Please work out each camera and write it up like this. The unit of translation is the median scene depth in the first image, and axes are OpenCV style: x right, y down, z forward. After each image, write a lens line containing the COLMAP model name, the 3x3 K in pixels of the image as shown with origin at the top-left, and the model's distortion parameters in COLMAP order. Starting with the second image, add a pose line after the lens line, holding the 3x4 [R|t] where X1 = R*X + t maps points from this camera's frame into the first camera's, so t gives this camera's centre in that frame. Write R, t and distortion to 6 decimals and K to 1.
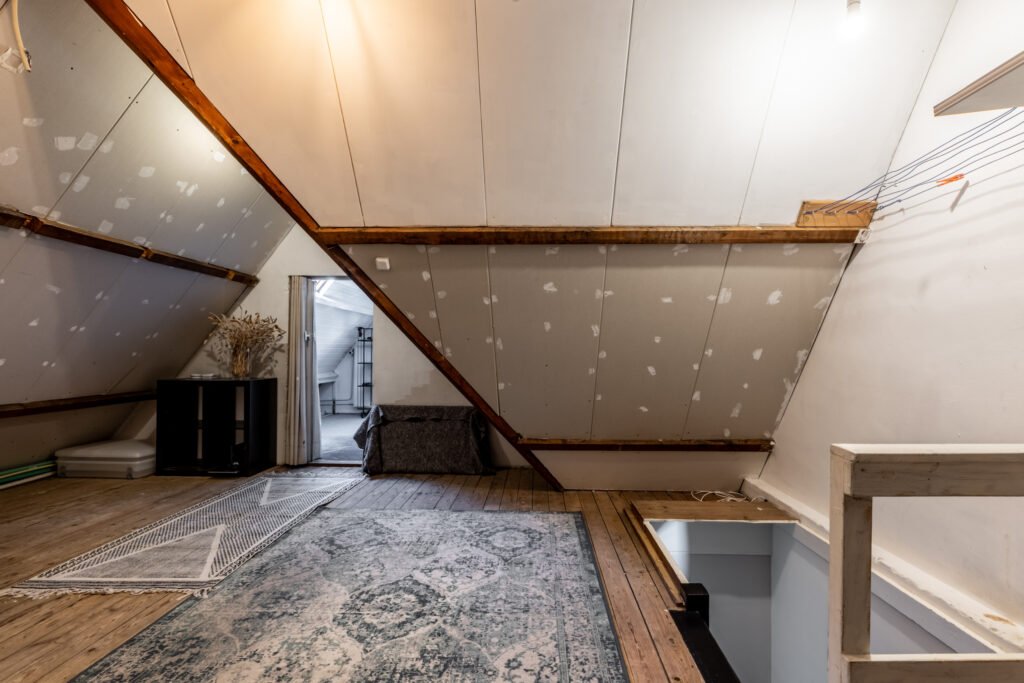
lens RADIAL K [[454.4, 0, 519.9], [0, 454.4, 346.6], [0, 0, 1]] dist [-0.001848, -0.000007]
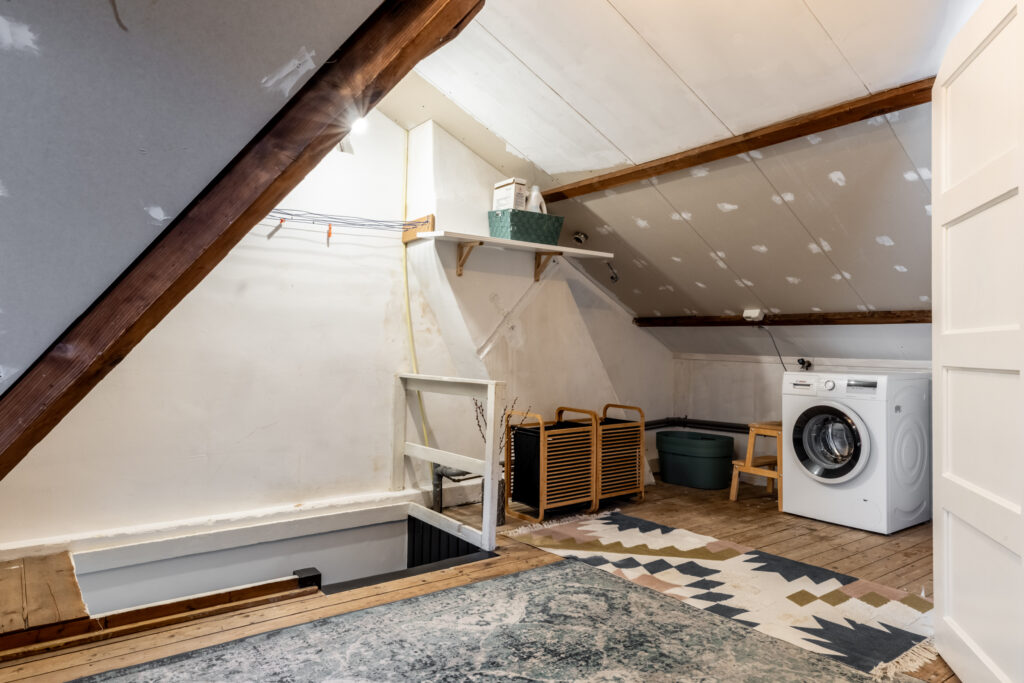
lens RADIAL K [[638.6, 0, 513.8], [0, 638.6, 343.2], [0, 0, 1]] dist [-0.008924, -0.001821]
pose [[-0.603069, -0.005194, 0.797672, -1.121924], [-0.022745, 0.999684, -0.010686, 0.027555], [-0.797365, -0.024588, -0.602997, 1.640263]]
